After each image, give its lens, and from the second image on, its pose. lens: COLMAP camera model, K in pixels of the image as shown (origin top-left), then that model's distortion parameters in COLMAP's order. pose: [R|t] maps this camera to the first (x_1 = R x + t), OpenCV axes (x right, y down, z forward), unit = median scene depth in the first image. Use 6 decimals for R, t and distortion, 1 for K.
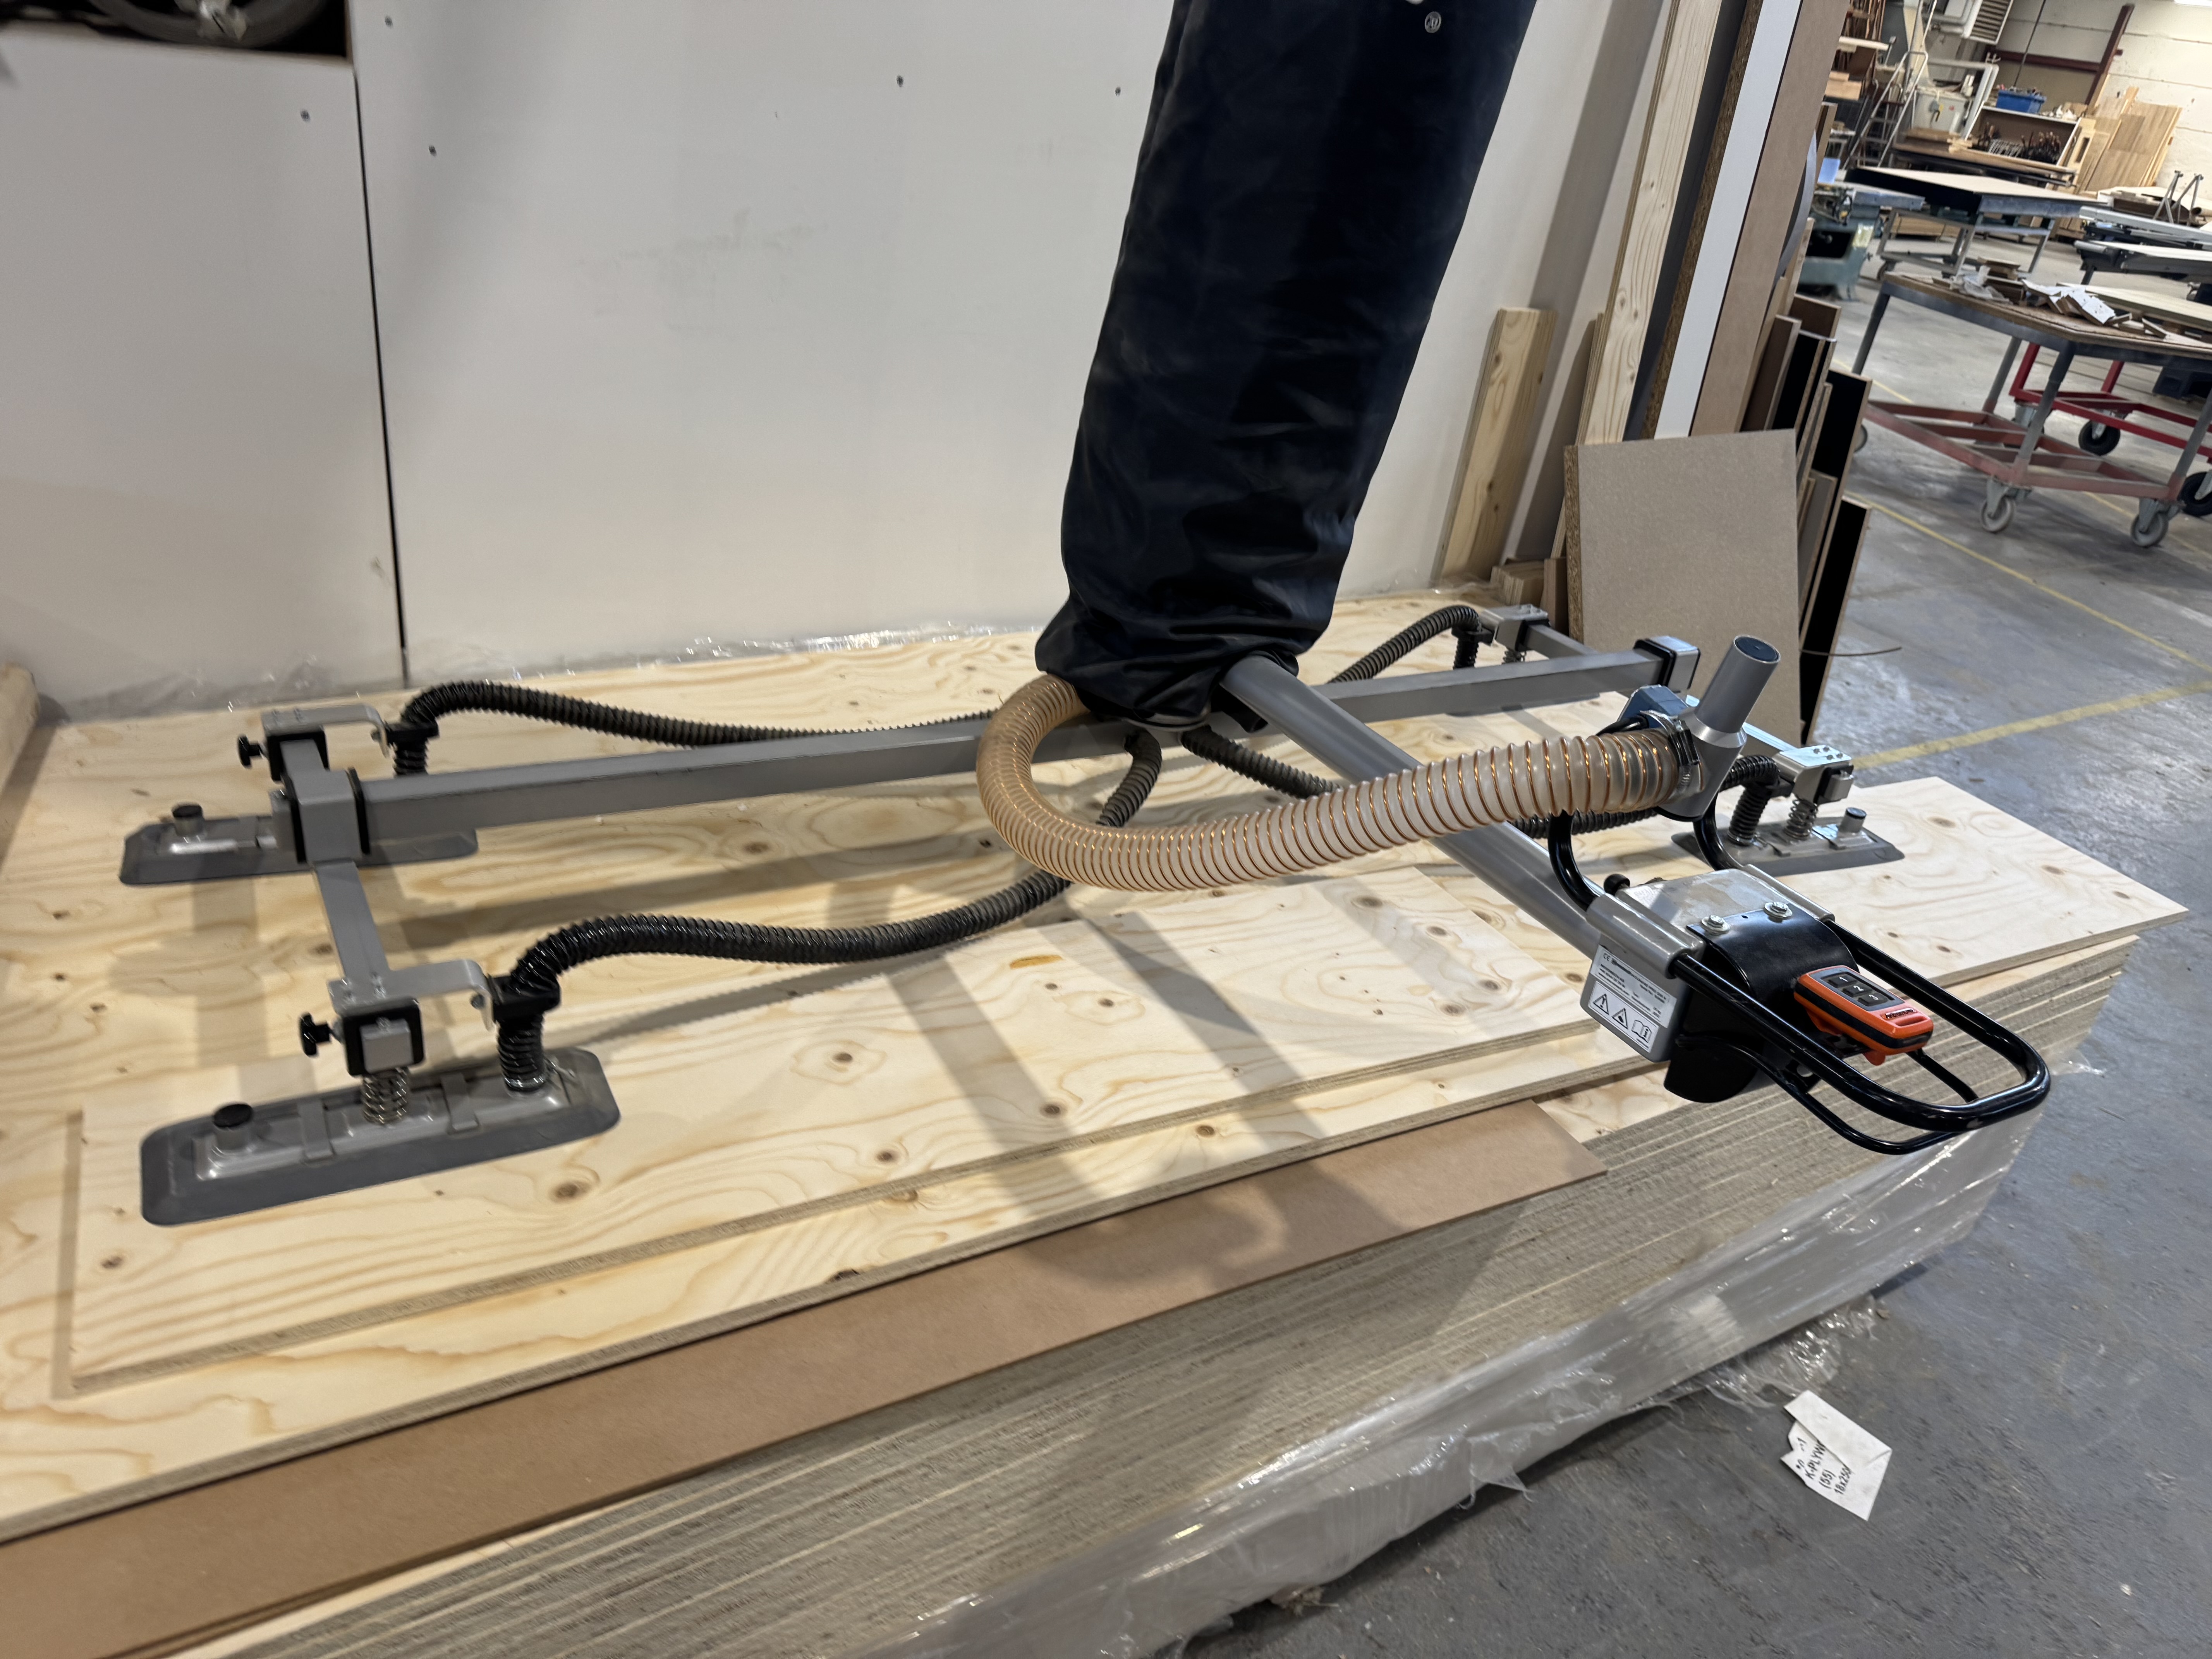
lens RADIAL K [[1570.8, 0, 1106.0], [0, 1570.8, 829.5], [0, 0, 1]] dist [0.007552, -0.007480]
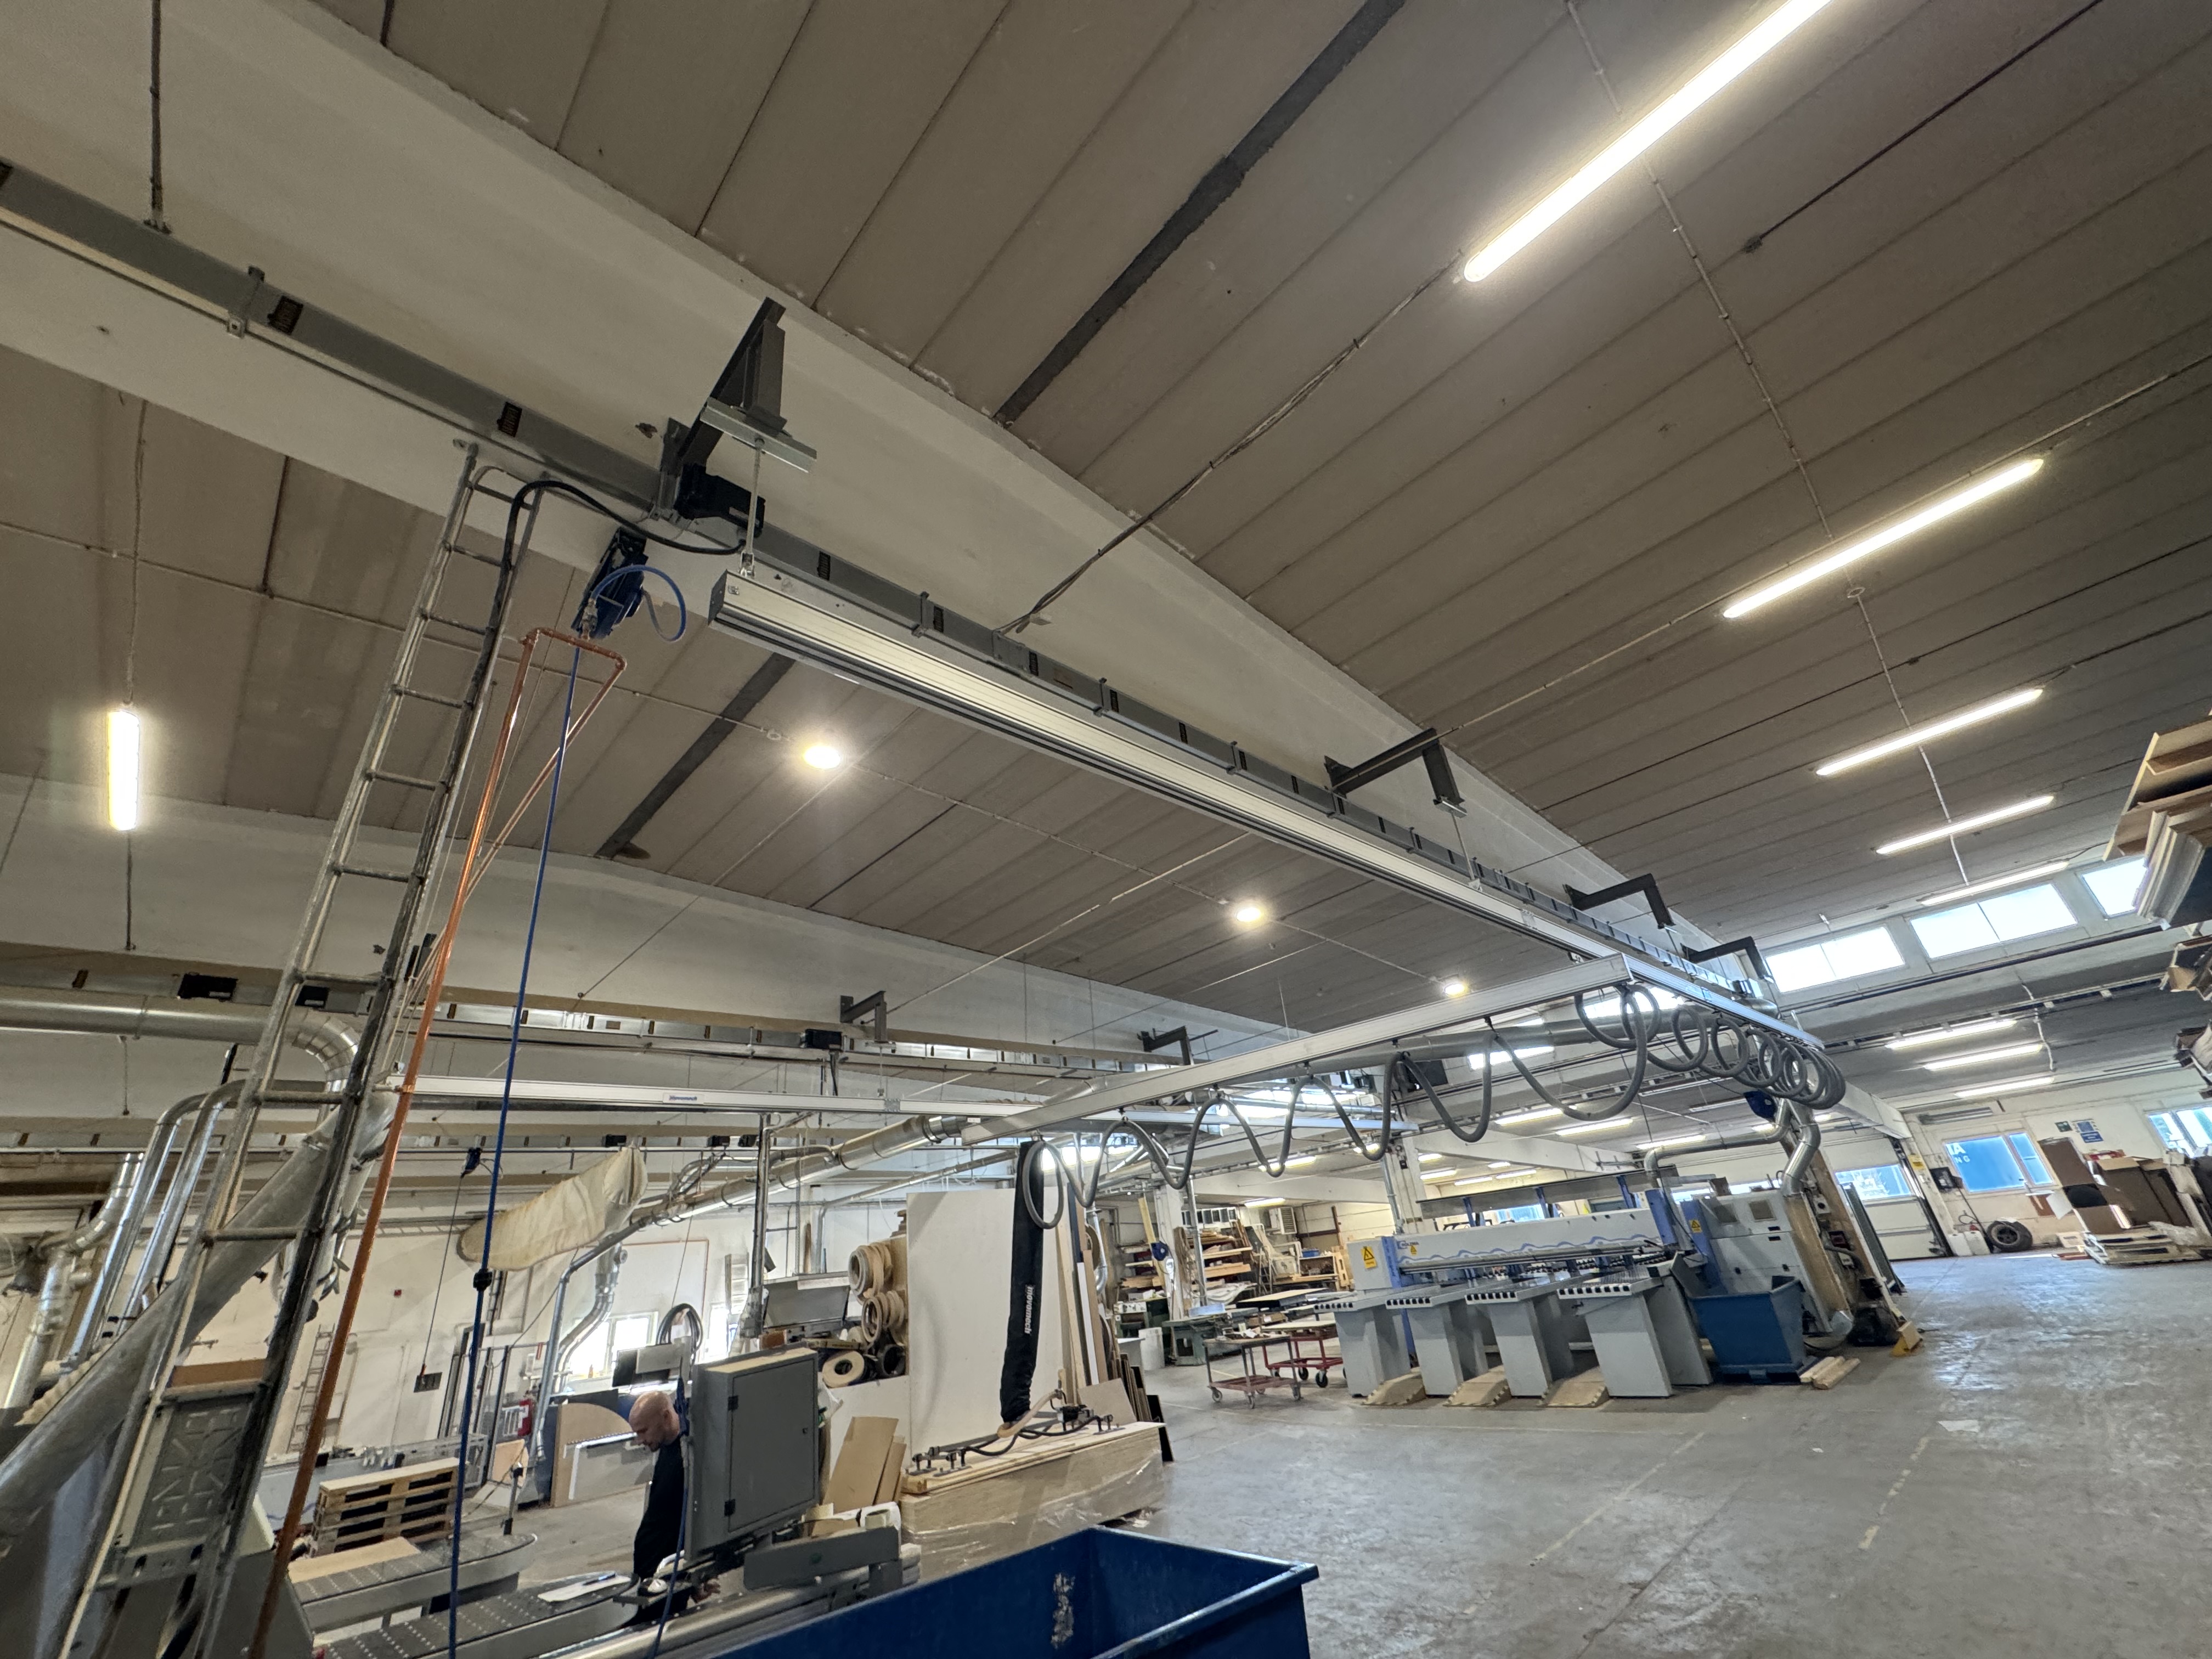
lens RADIAL K [[887.5, 0, 1114.4], [0, 887.5, 823.5], [0, 0, 1]] dist [-0.001226, -0.000189]
pose [[0.949269, -0.131959, 0.285439, -0.429163], [0.309524, 0.552365, -0.774008, 2.145222], [-0.055529, 0.823092, 0.565187, -4.732482]]
